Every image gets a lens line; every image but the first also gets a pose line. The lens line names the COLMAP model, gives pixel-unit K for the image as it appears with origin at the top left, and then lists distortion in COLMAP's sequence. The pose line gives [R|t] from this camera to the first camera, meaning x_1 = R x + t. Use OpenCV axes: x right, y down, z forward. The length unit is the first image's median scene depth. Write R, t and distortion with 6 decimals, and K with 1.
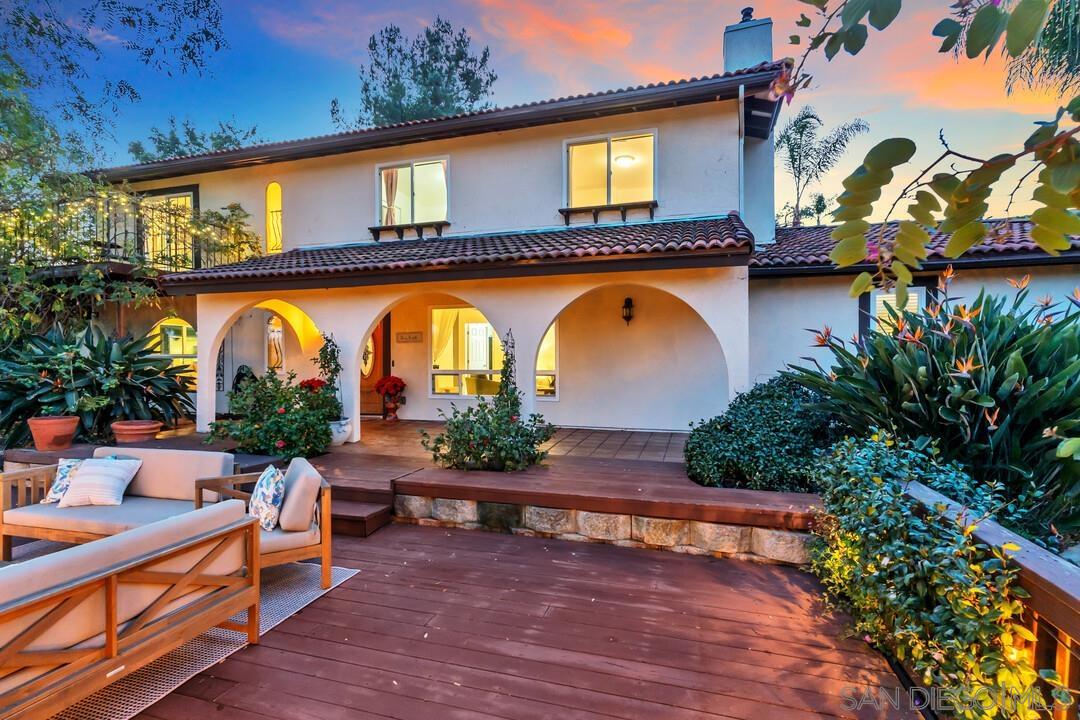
lens RADIAL K [[522.8, 0, 537.4], [0, 522.8, 355.8], [0, 0, 1]] dist [-0.001124, -0.000746]
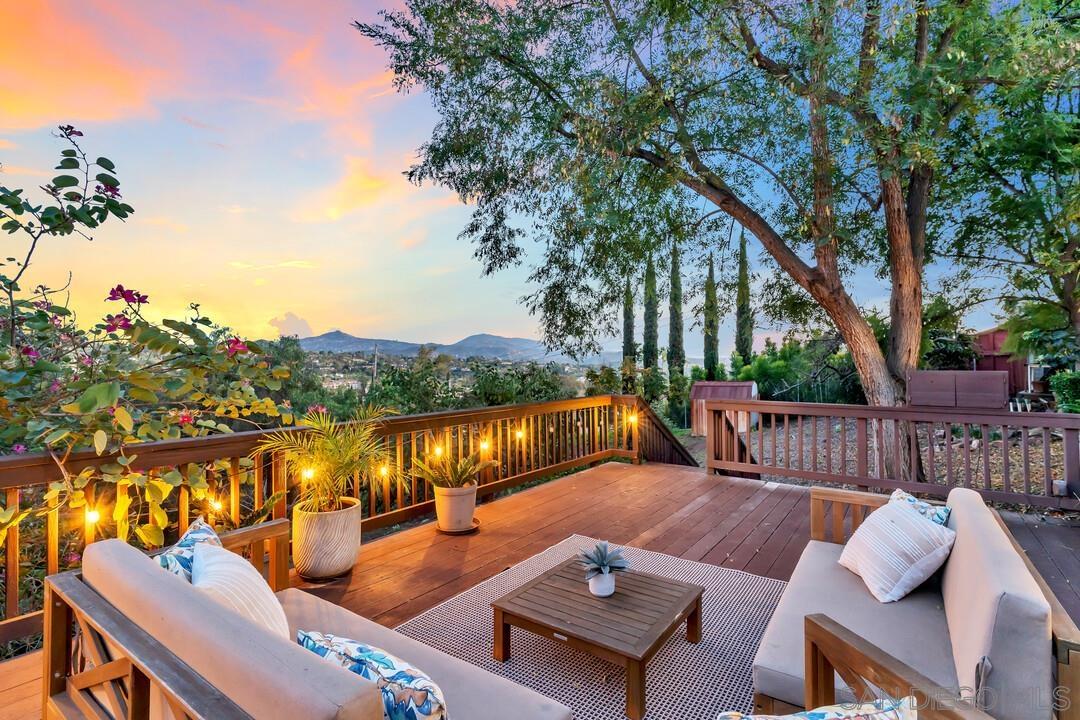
lens RADIAL K [[522.8, 0, 537.4], [0, 522.8, 355.8], [0, 0, 1]] dist [-0.001124, -0.000746]
pose [[-0.312200, -0.008755, -0.949976, -0.107247], [0.007824, 0.999900, -0.011786, 0.024045], [0.949984, -0.011113, -0.312100, 0.442307]]
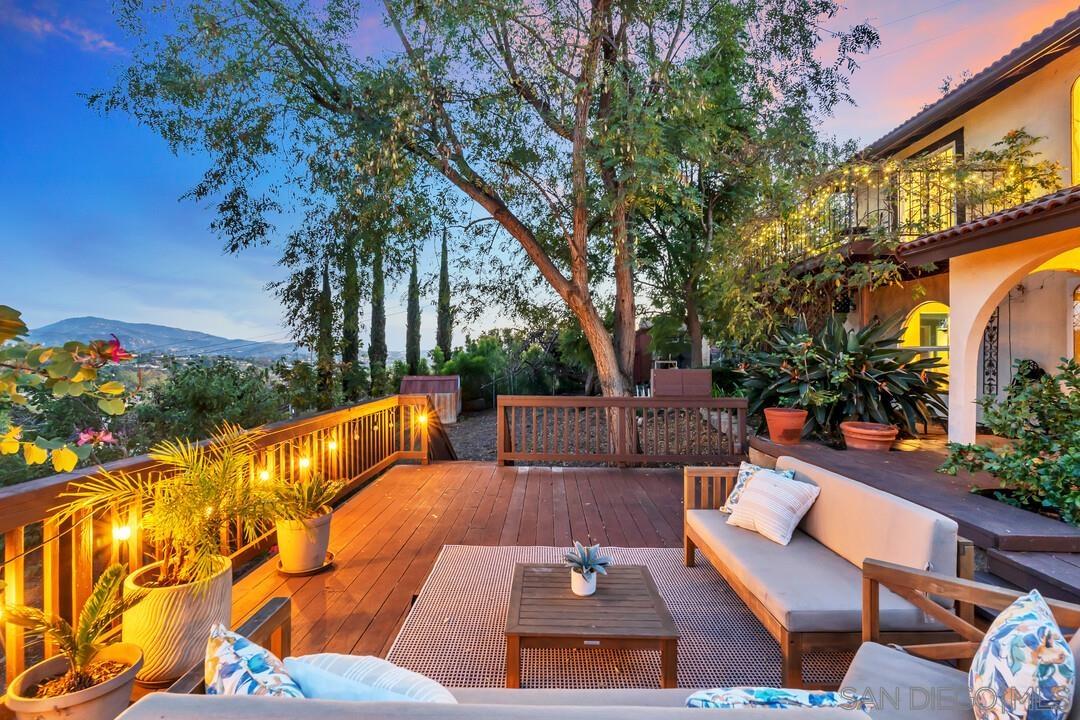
lens RADIAL K [[522.8, 0, 537.4], [0, 522.8, 355.8], [0, 0, 1]] dist [-0.001124, -0.000746]
pose [[0.279437, 0.003245, -0.960159, -0.113453], [0.000654, 0.999993, 0.003570, 0.013572], [0.960164, -0.001625, 0.279433, 0.253130]]
